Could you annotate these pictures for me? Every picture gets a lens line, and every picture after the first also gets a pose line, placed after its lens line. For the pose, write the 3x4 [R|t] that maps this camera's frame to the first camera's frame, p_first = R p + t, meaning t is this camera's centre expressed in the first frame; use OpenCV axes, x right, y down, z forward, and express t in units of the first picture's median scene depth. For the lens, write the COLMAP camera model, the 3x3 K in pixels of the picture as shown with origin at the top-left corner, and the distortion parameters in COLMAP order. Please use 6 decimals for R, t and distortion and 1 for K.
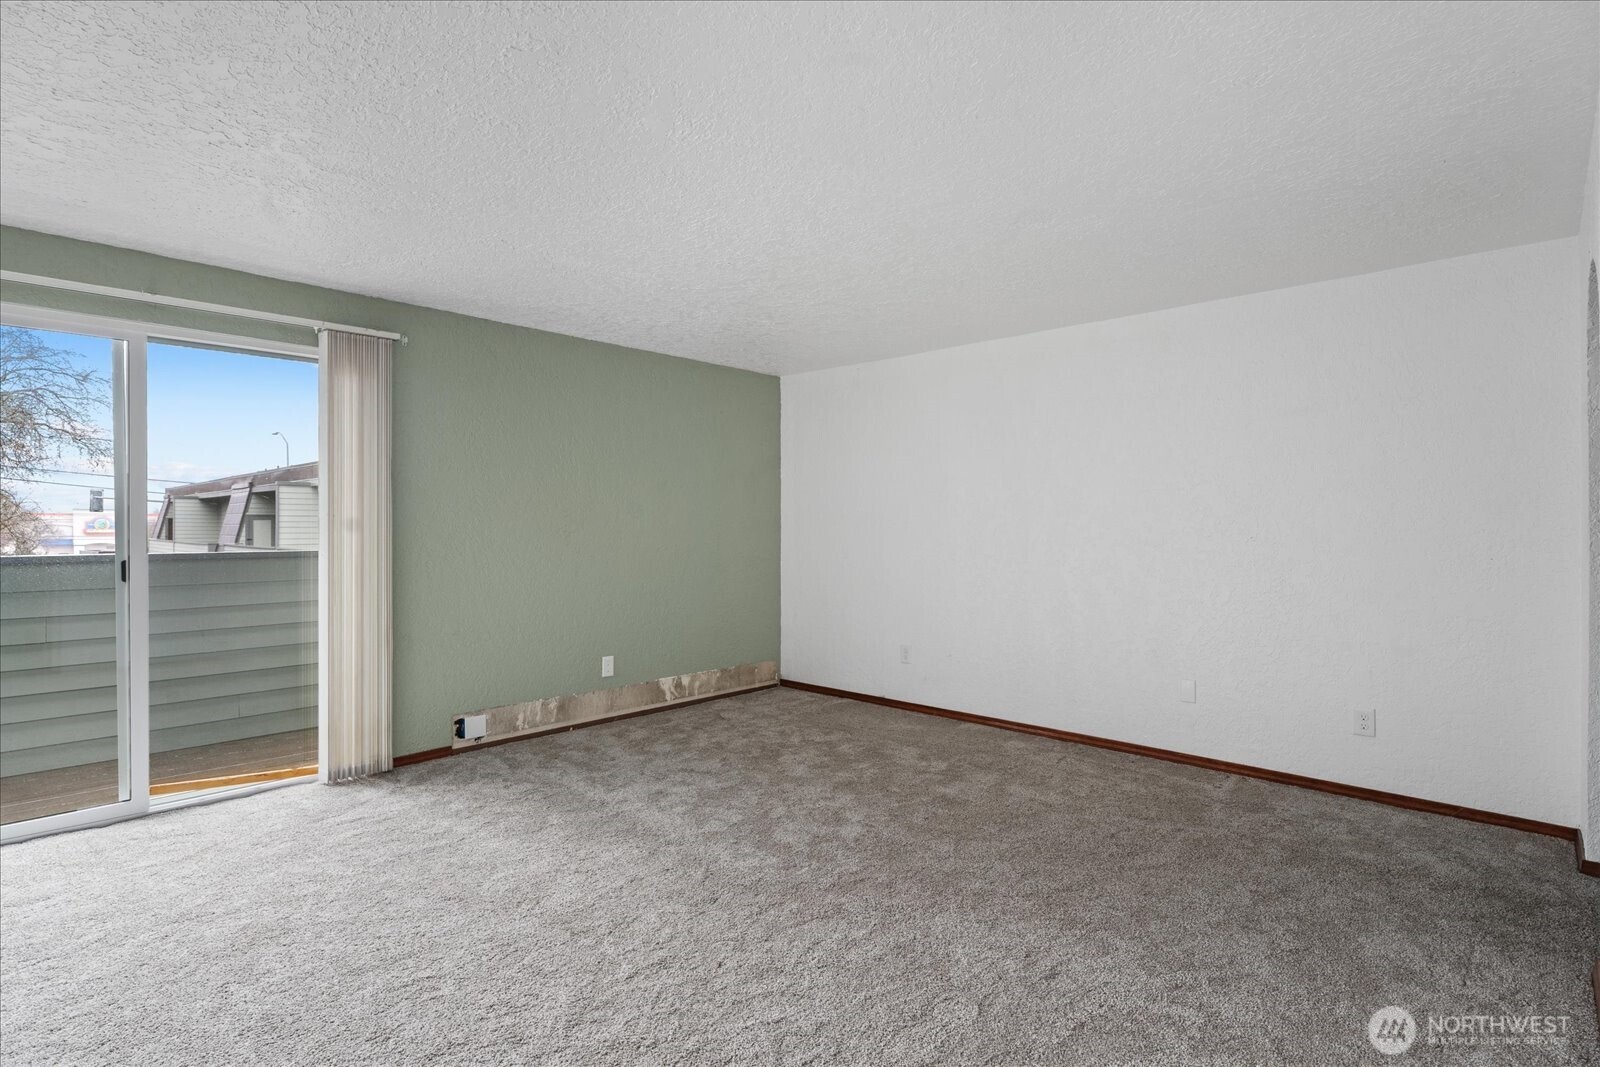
lens RADIAL K [[779.9, 0, 800.0], [0, 779.9, 533.5], [0, 0, 1]] dist [-0.002928, -0.000697]
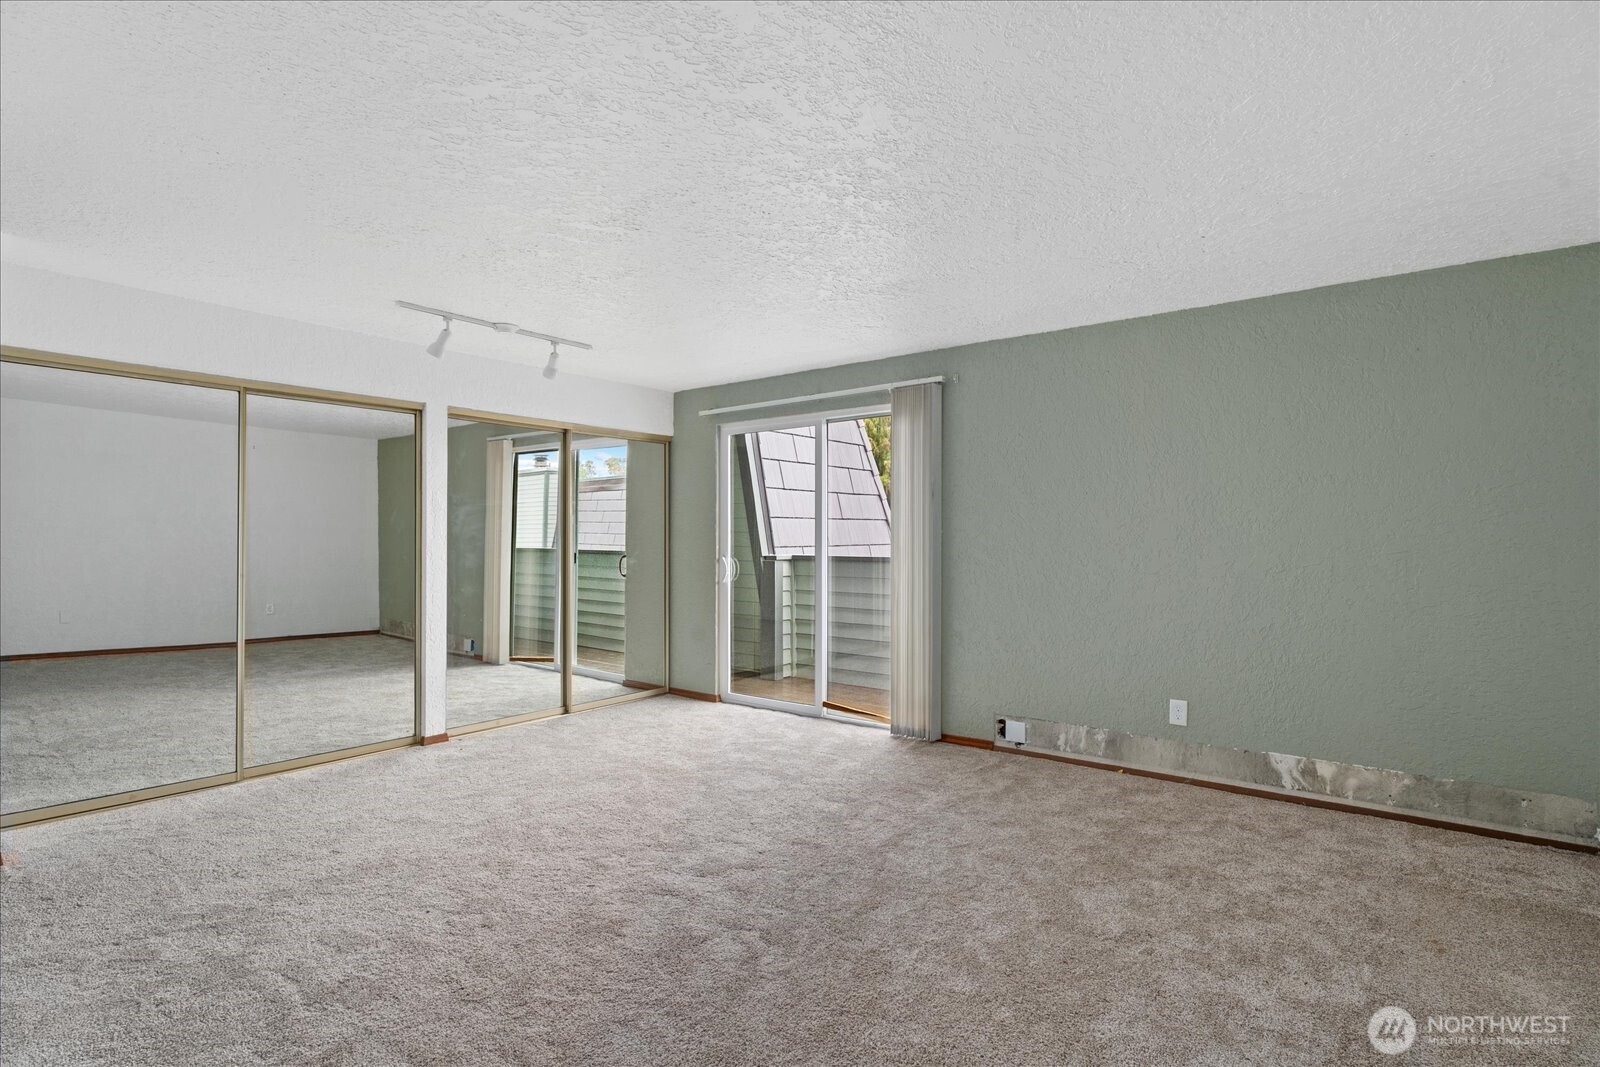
lens RADIAL K [[796.4, 0, 798.9], [0, 796.4, 541.4], [0, 0, 1]] dist [-0.002933, -0.000720]
pose [[0.092223, -0.000551, -0.995738, 0.579162], [-0.011231, 0.999936, -0.001593, 0.000201], [0.995675, 0.011330, 0.092211, 0.580465]]
